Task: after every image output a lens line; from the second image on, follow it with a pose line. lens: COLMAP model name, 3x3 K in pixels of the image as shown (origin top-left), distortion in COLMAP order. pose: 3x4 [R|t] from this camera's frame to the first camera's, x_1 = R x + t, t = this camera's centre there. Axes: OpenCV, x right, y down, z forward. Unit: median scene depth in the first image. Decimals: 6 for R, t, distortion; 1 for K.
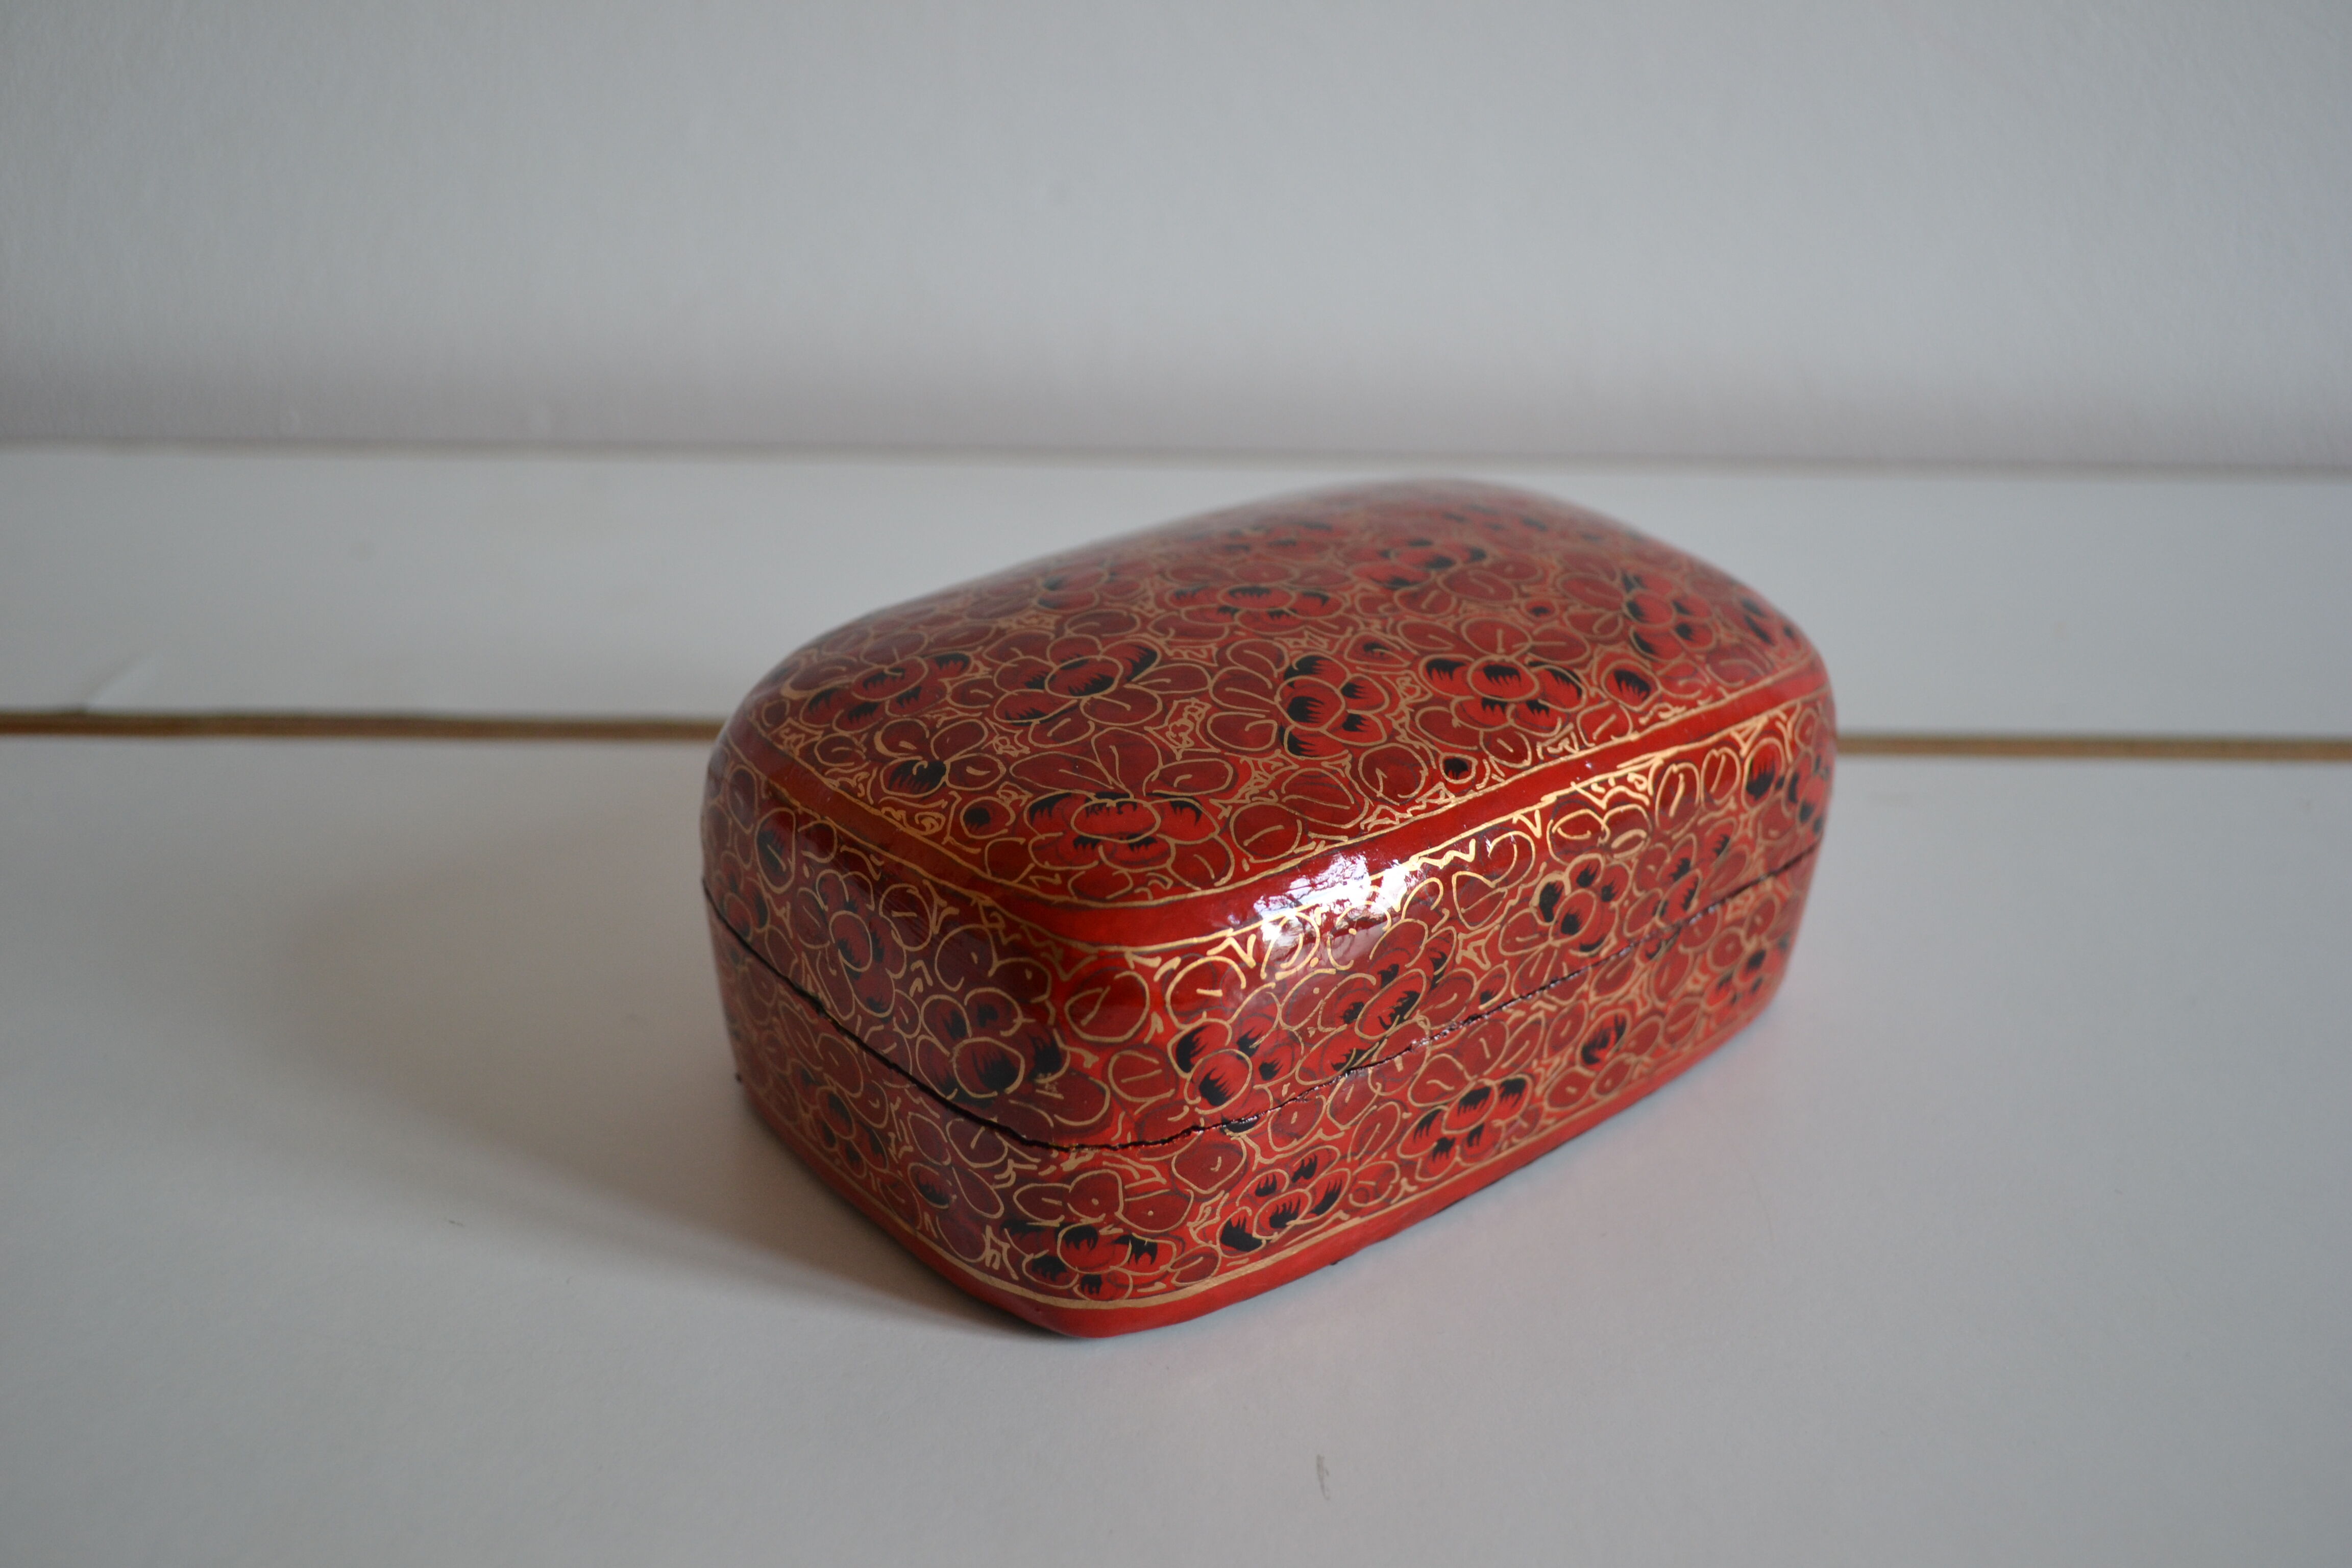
lens RADIAL K [[2286.5, 0, 1176.0], [0, 2286.5, 784.0], [0, 0, 1]] dist [-0.073143, 0.008211]
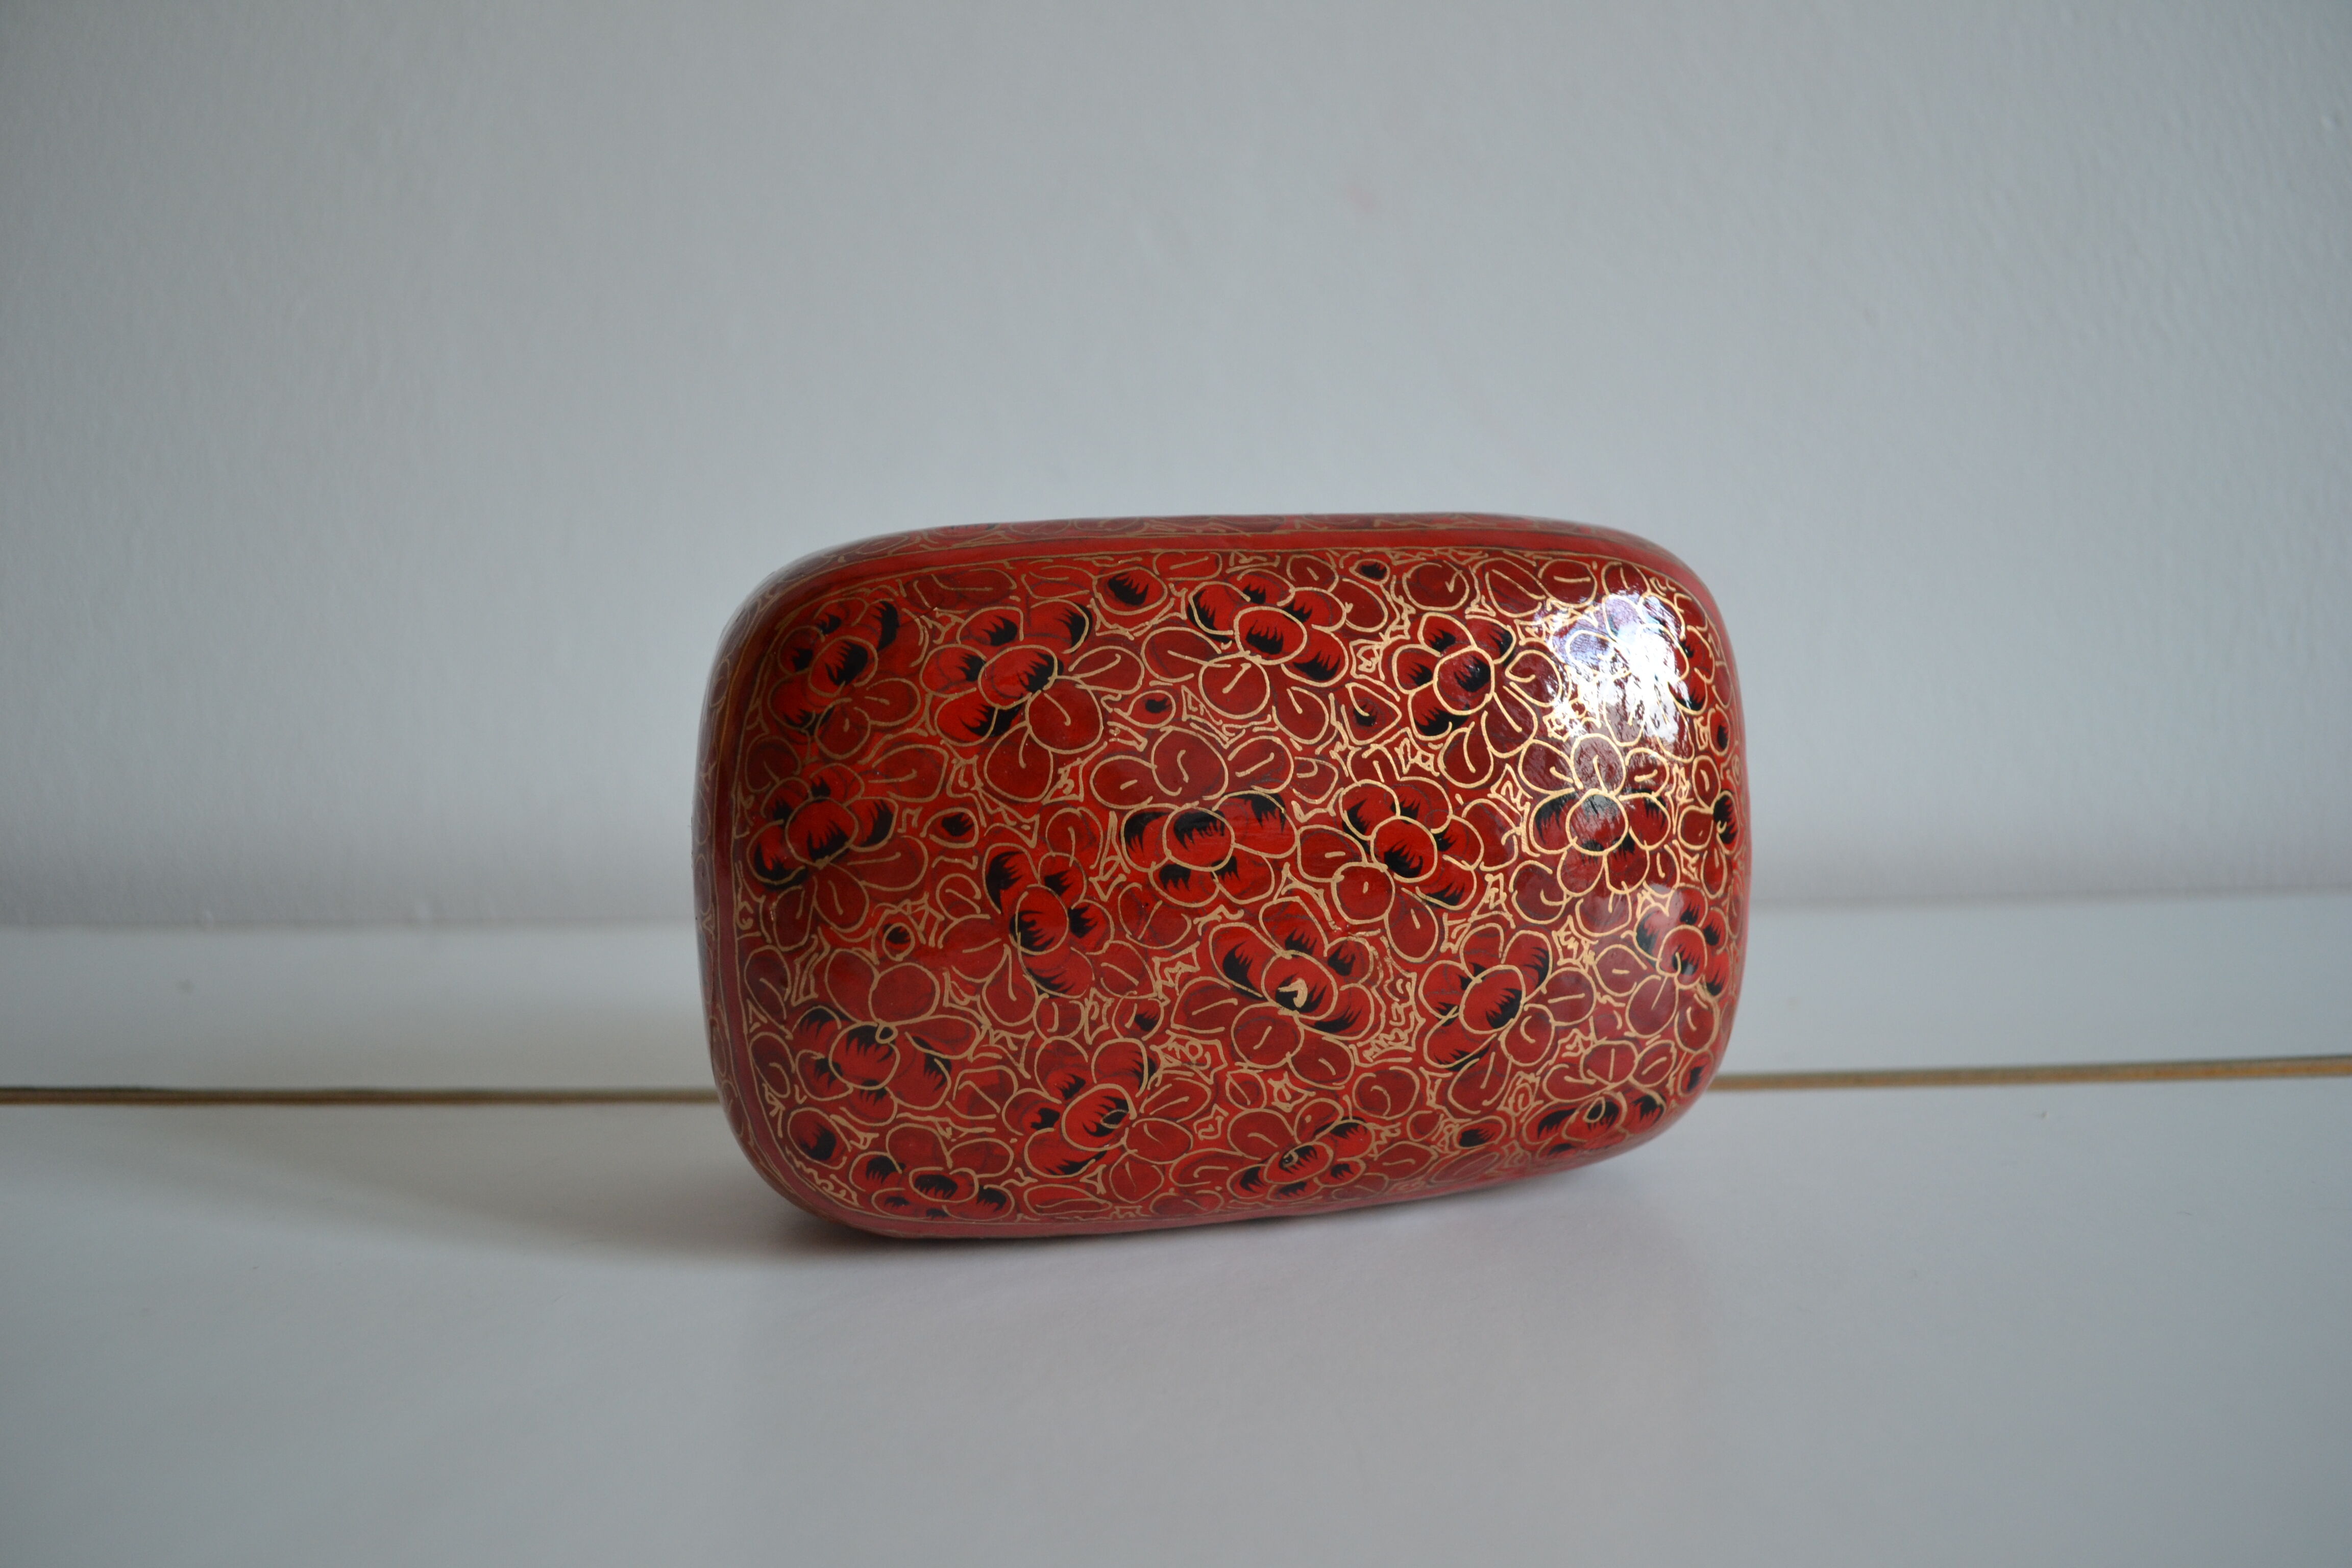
lens RADIAL K [[1834.7, 0, 1176.0], [0, 1834.7, 784.0], [0, 0, 1]] dist [-0.088942, -0.000076]
pose [[-0.767018, -0.588594, -0.255423, 0.366364], [0.061677, -0.463879, 0.883749, -0.859686], [-0.638654, 0.662098, 0.392106, 0.781609]]
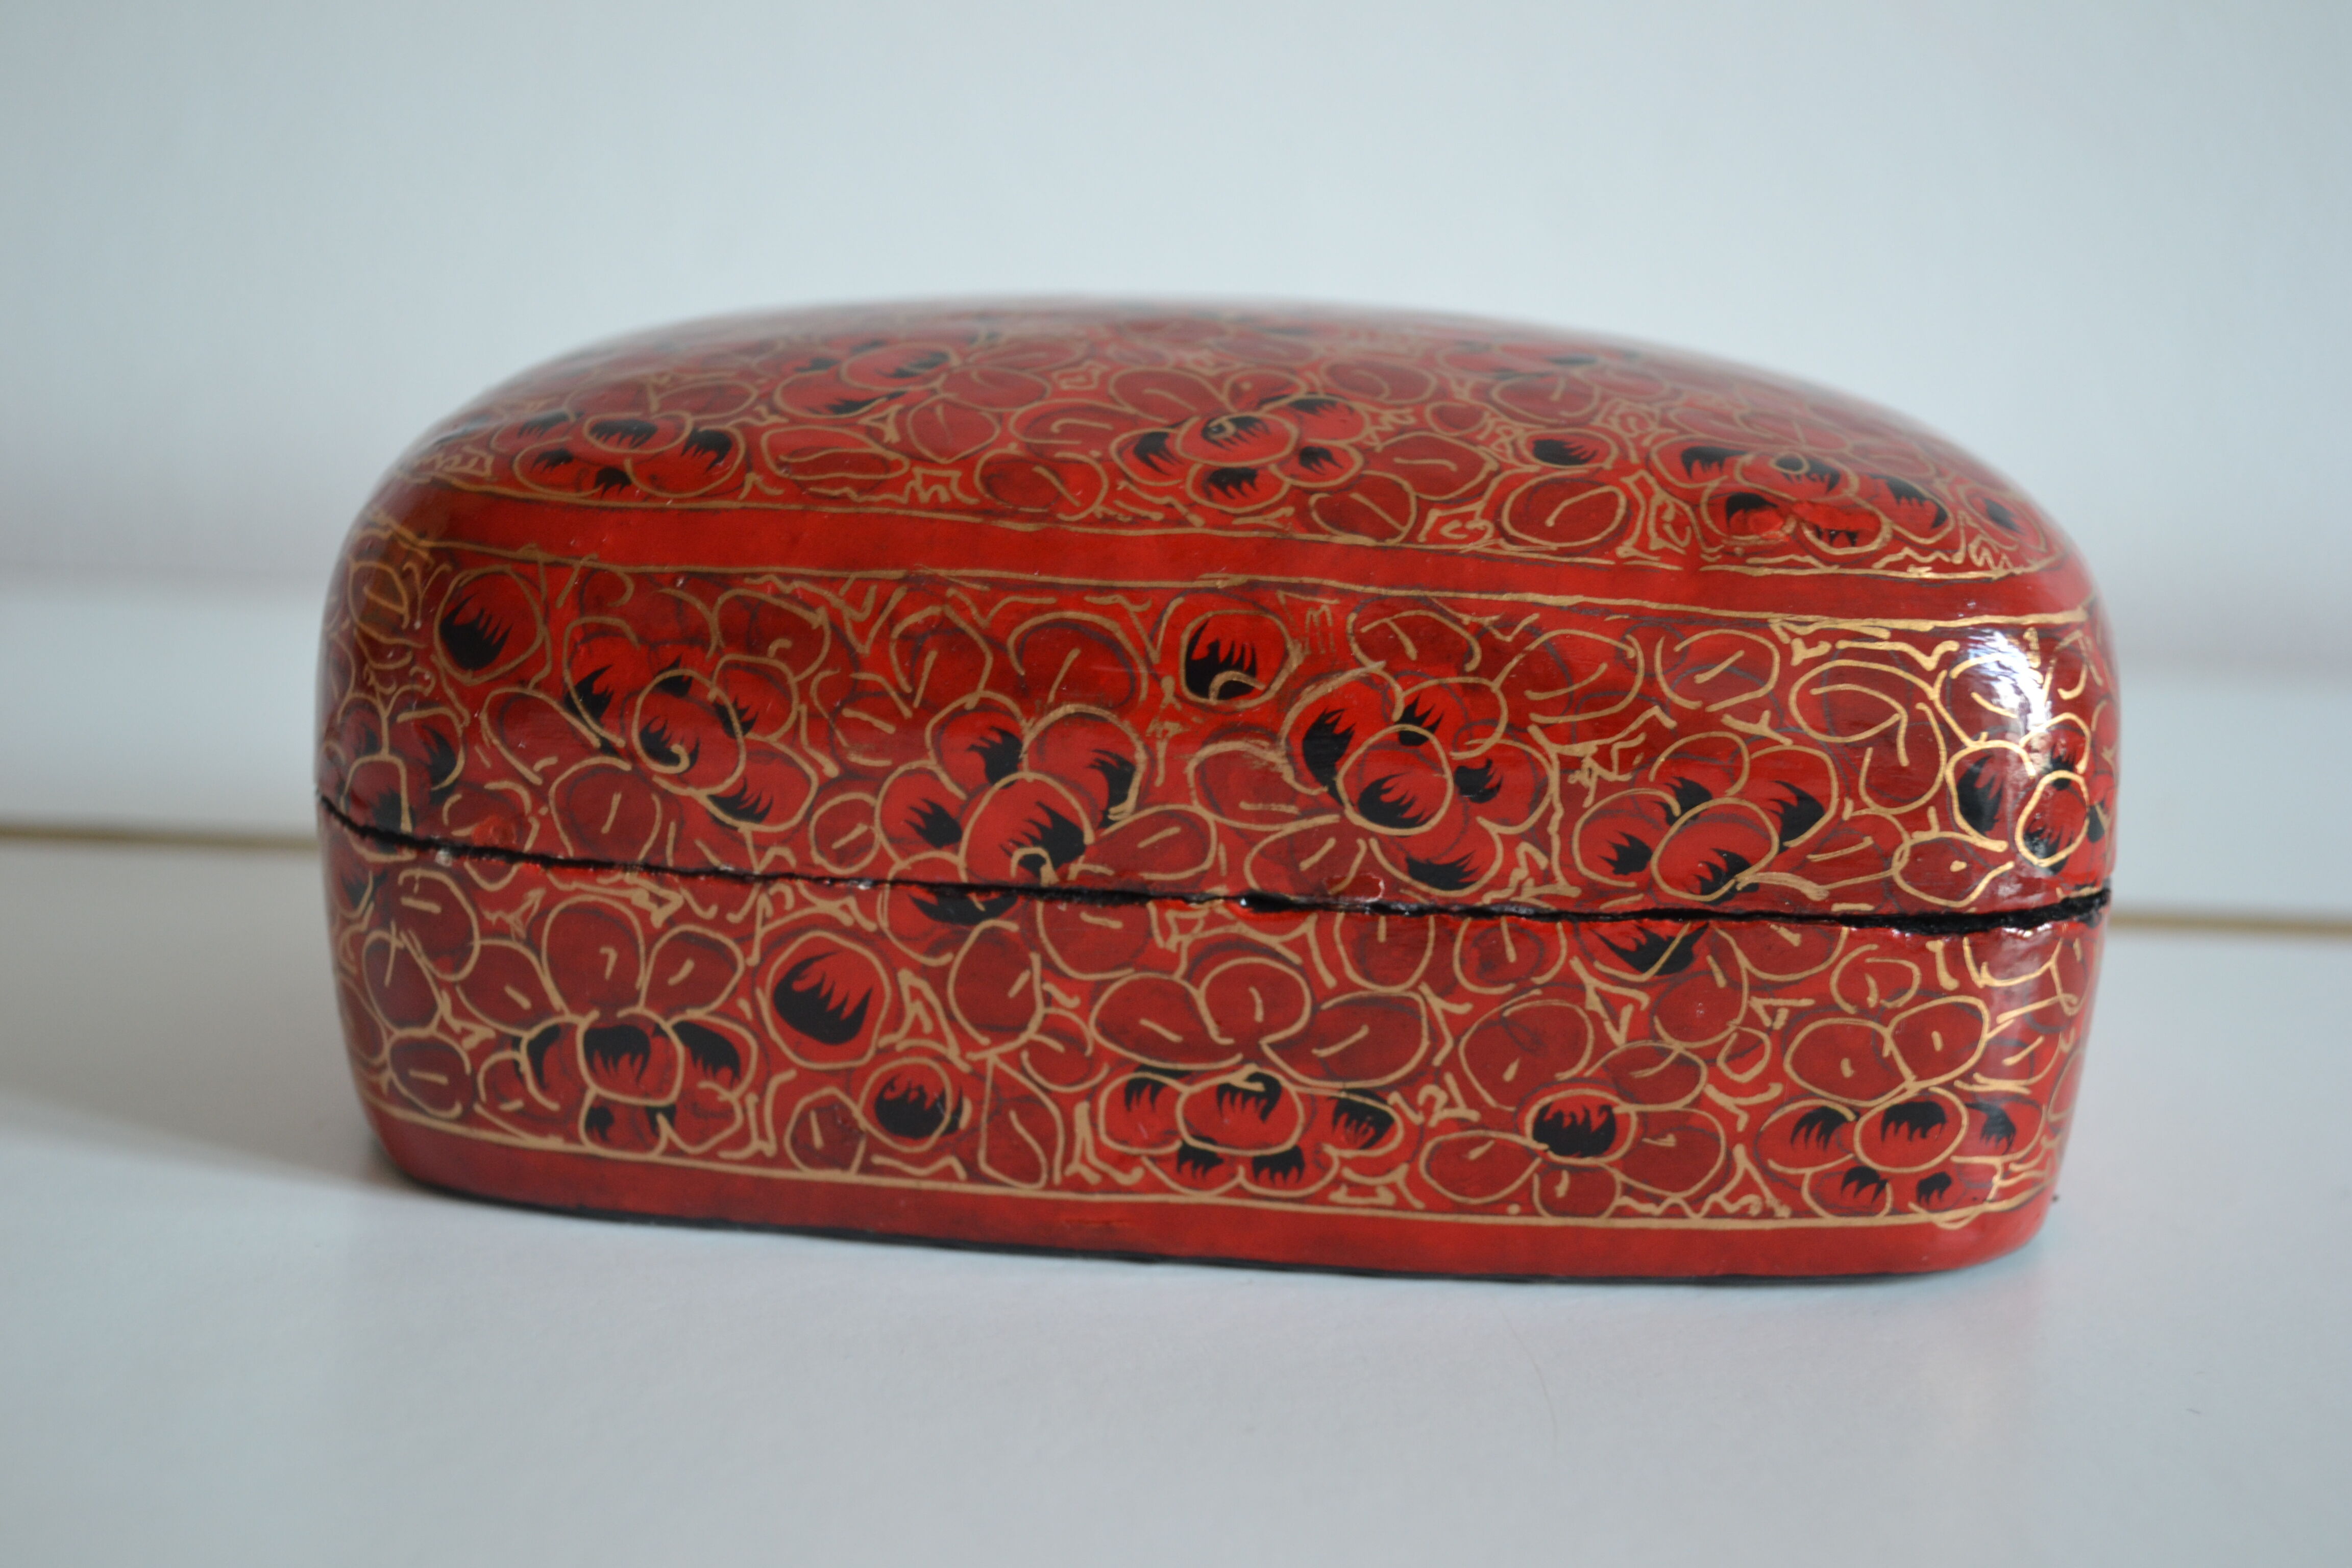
lens RADIAL K [[3102.9, 0, 1176.0], [0, 3102.9, 784.0], [0, 0, 1]] dist [-0.024290, -0.108660]
pose [[-0.747691, -0.200937, 0.632916, -0.604066], [0.252067, 0.795900, 0.550459, -0.555502], [-0.614345, 0.571111, -0.544438, 1.786498]]
